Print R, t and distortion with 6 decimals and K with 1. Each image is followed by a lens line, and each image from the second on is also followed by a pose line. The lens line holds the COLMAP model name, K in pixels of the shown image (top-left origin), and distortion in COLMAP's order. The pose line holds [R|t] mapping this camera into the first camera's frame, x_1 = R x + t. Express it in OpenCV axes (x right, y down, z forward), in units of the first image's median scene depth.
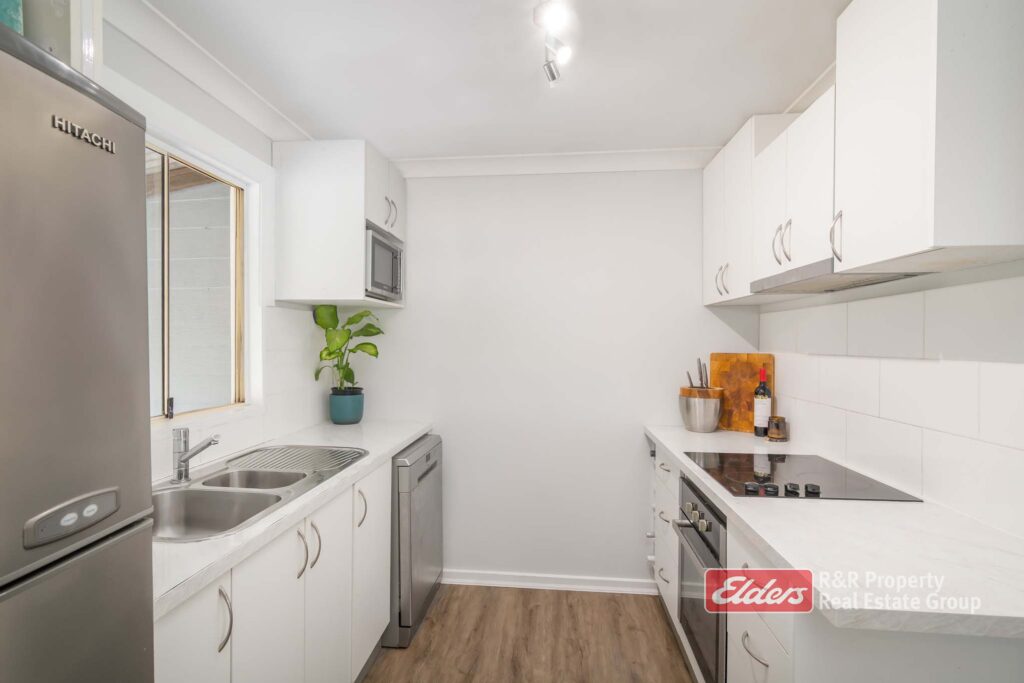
lens RADIAL K [[494.5, 0, 505.3], [0, 494.5, 344.5], [0, 0, 1]] dist [0.001268, 0.000384]
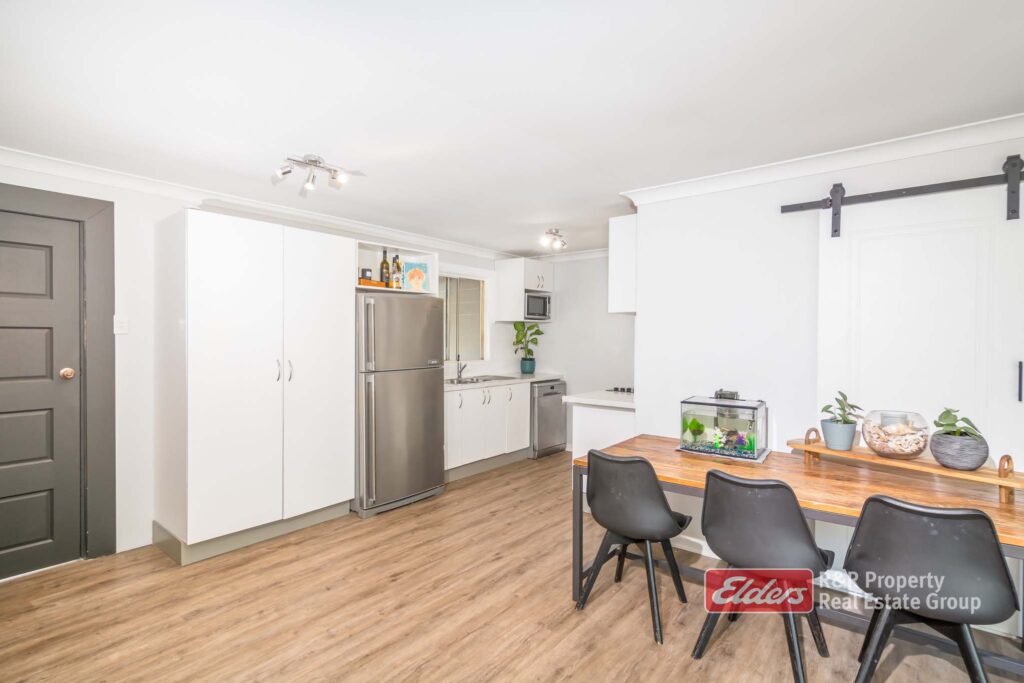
lens RADIAL K [[494.5, 0, 505.3], [0, 494.5, 344.5], [0, 0, 1]] dist [0.001268, 0.000384]
pose [[0.833433, 0.012766, -0.552473, 0.951376], [-0.010033, 0.999918, 0.007969, 0.010194], [0.552529, -0.001099, 0.833493, -1.063984]]
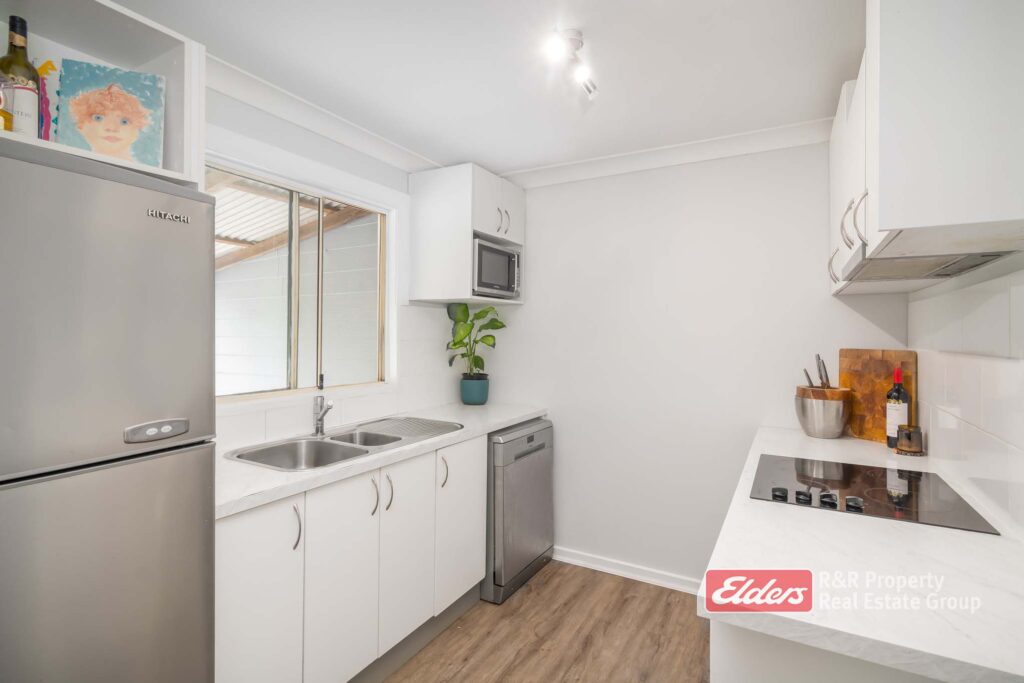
lens RADIAL K [[492.4, 0, 514.9], [0, 492.4, 327.0], [0, 0, 1]] dist [0.000281, 0.000092]
pose [[0.919928, -0.001204, -0.392086, 0.248494], [-0.007037, 0.999784, -0.019580, -0.000148], [0.392025, 0.020771, 0.919720, -0.032460]]
